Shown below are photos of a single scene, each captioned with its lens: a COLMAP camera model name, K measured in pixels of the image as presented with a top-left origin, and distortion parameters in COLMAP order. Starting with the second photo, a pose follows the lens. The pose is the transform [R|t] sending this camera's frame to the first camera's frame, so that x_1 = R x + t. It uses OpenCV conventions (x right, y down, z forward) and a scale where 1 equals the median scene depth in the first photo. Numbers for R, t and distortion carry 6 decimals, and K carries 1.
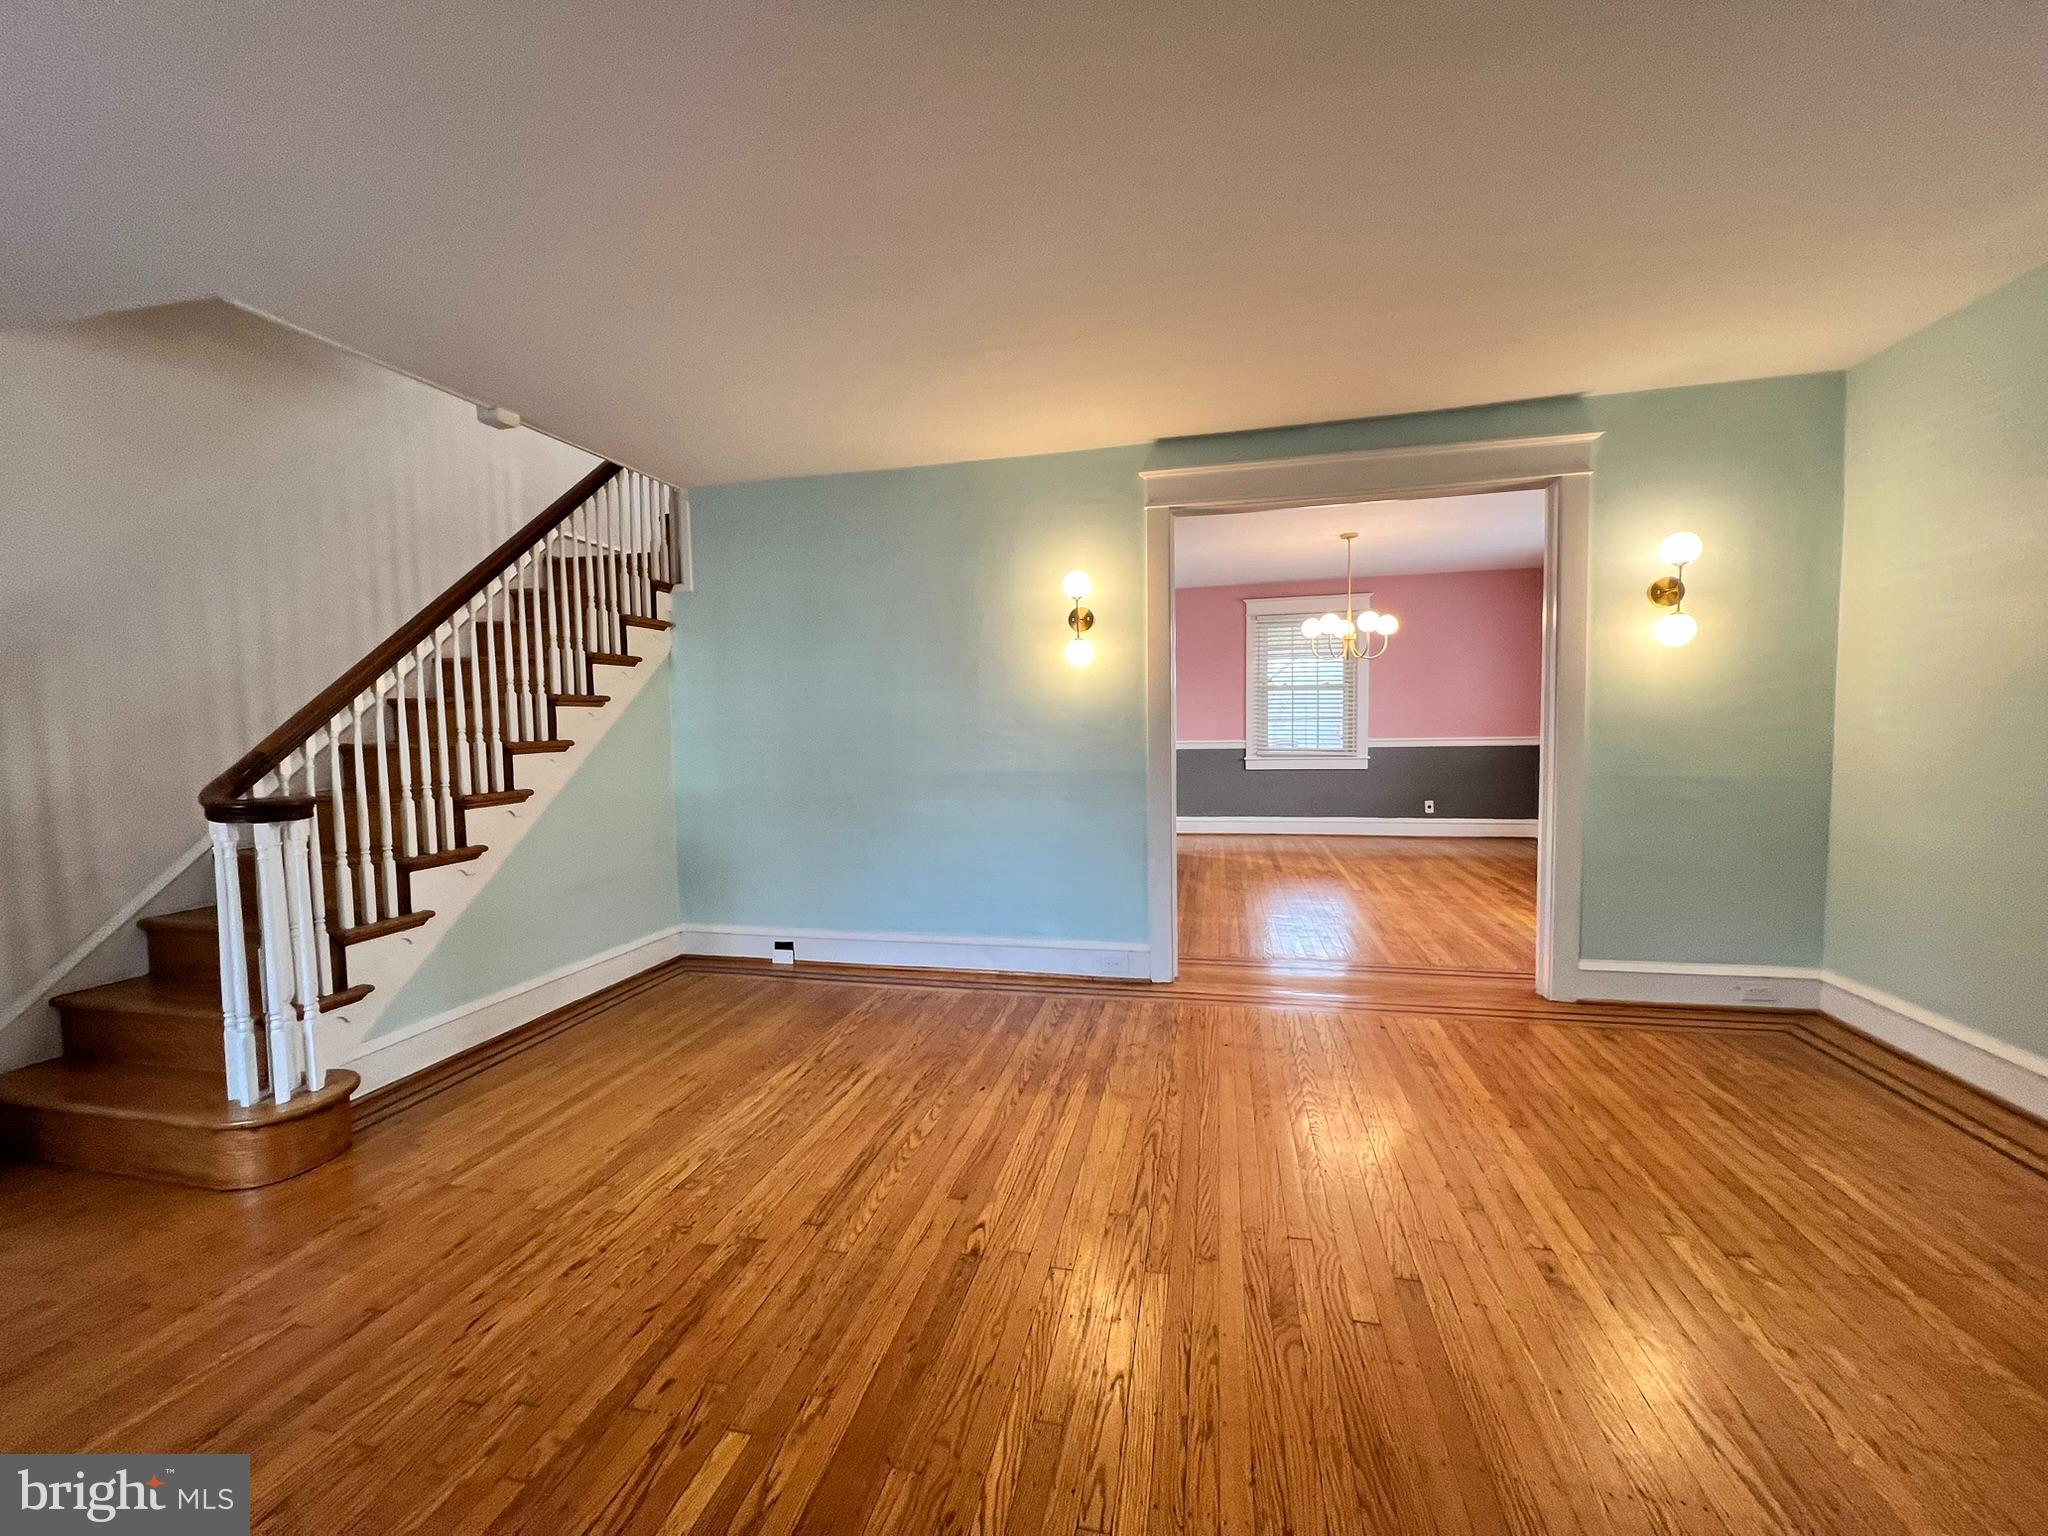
lens RADIAL K [[817.5, 0, 1020.9], [0, 817.5, 766.2], [0, 0, 1]] dist [-0.002337, -0.000041]
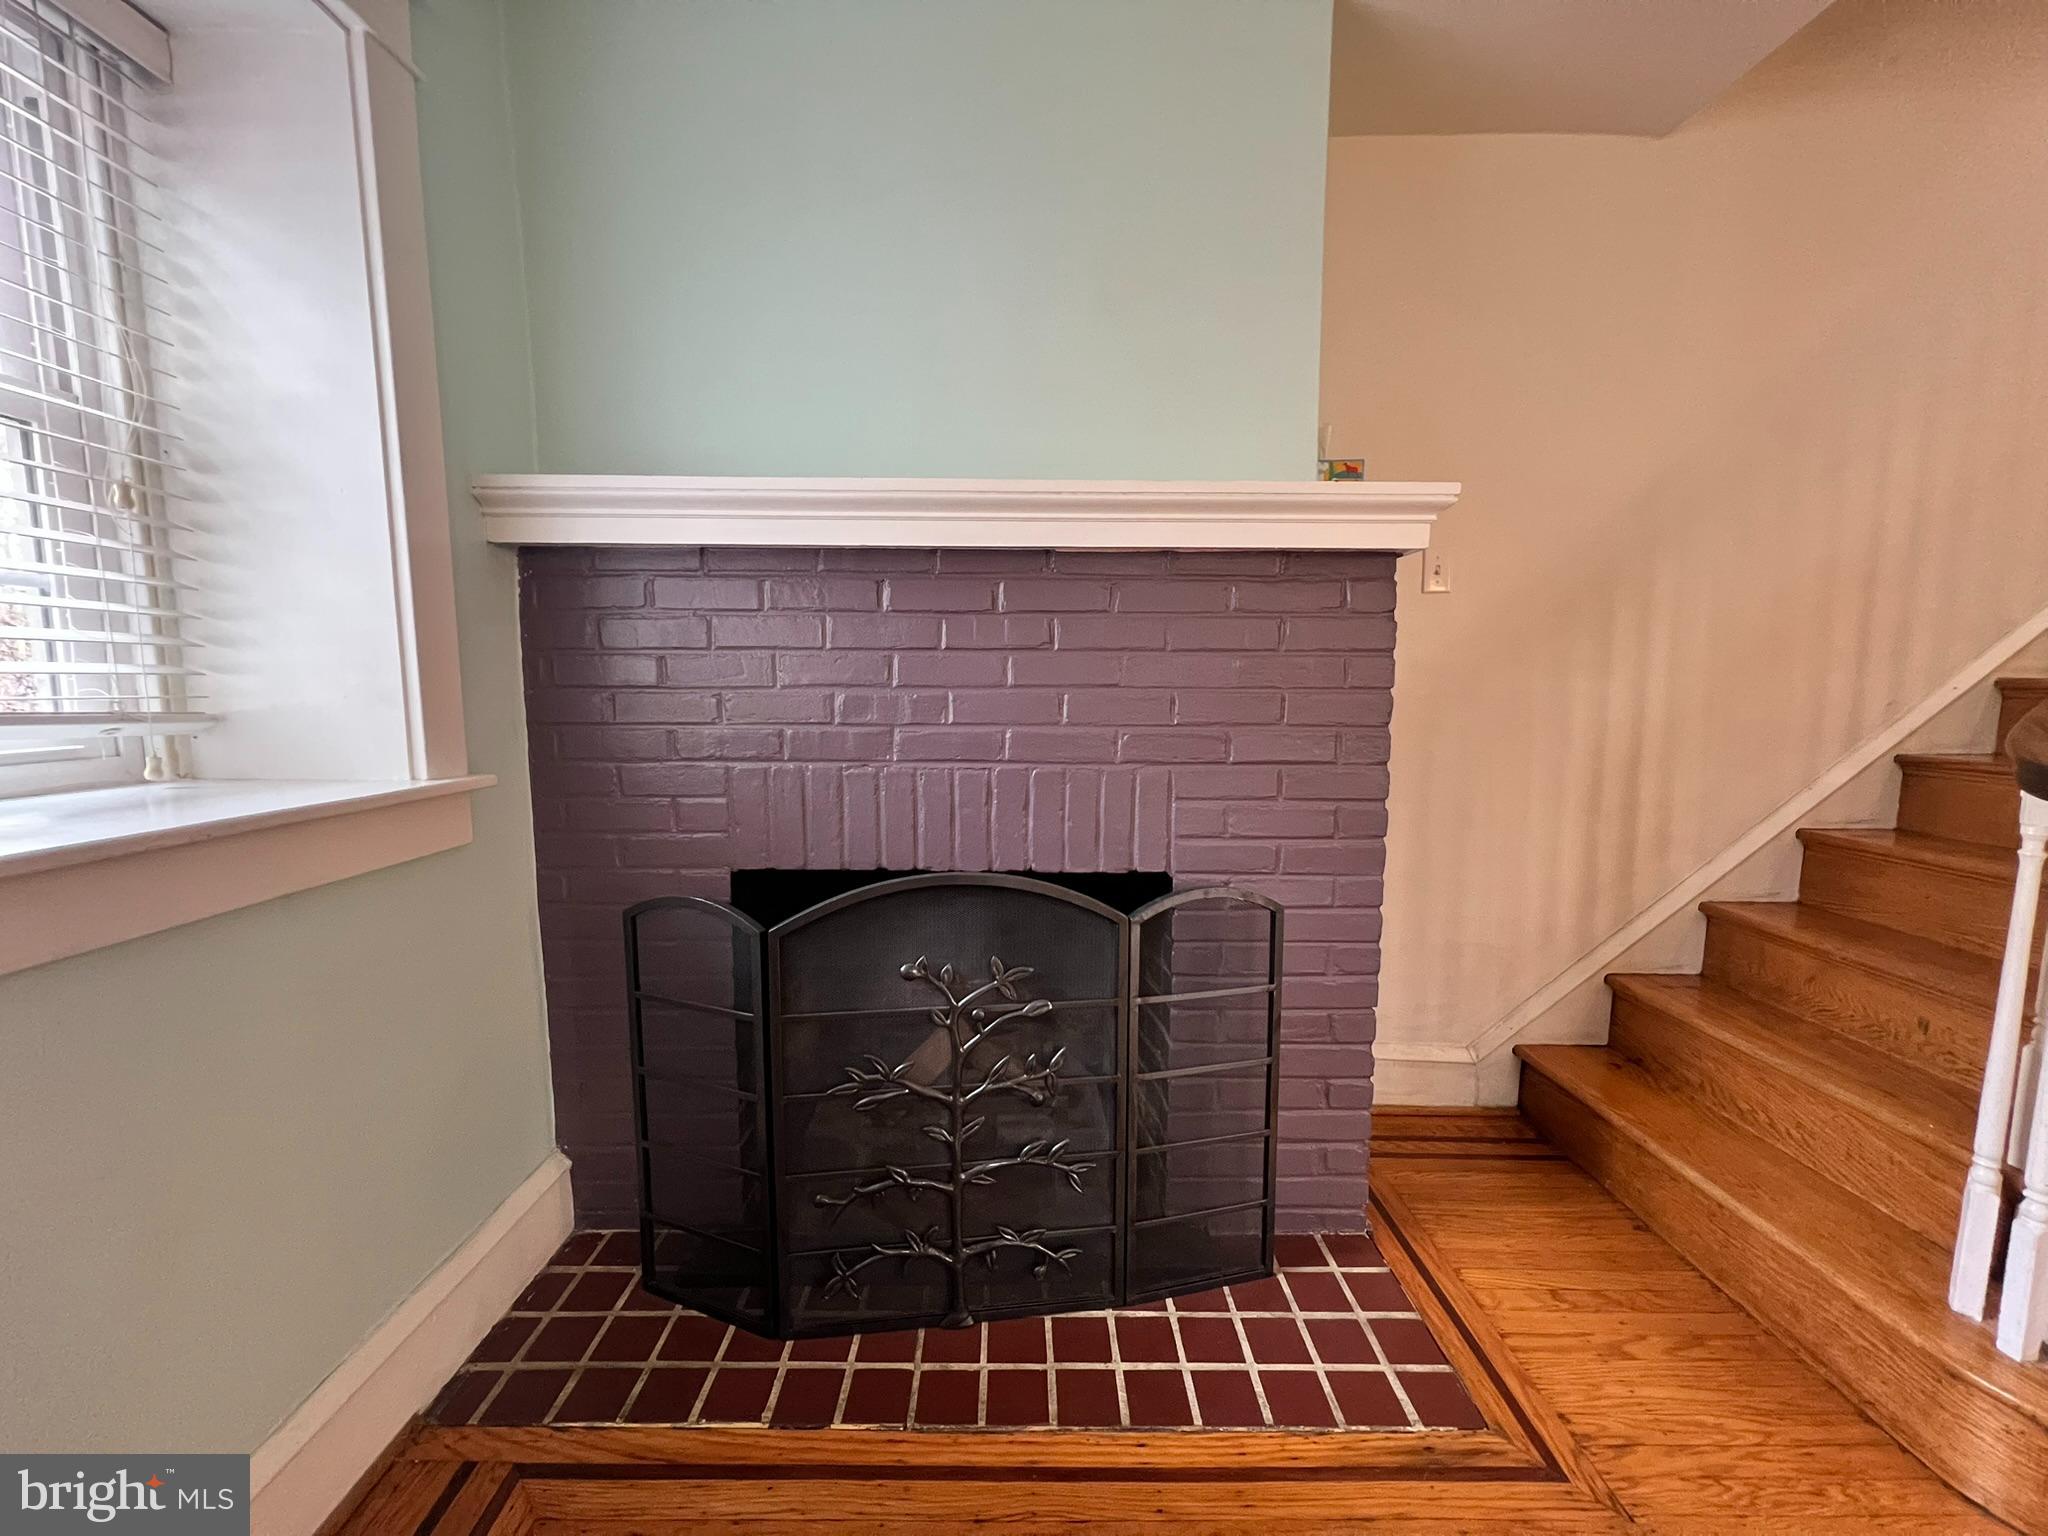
lens RADIAL K [[817.5, 0, 1020.9], [0, 817.5, 766.2], [0, 0, 1]] dist [-0.002337, -0.000041]
pose [[0.233085, 0.117335, -0.965352, -0.470272], [-0.065054, 0.992352, 0.104910, 0.022856], [0.970278, 0.038347, 0.238935, 0.184480]]
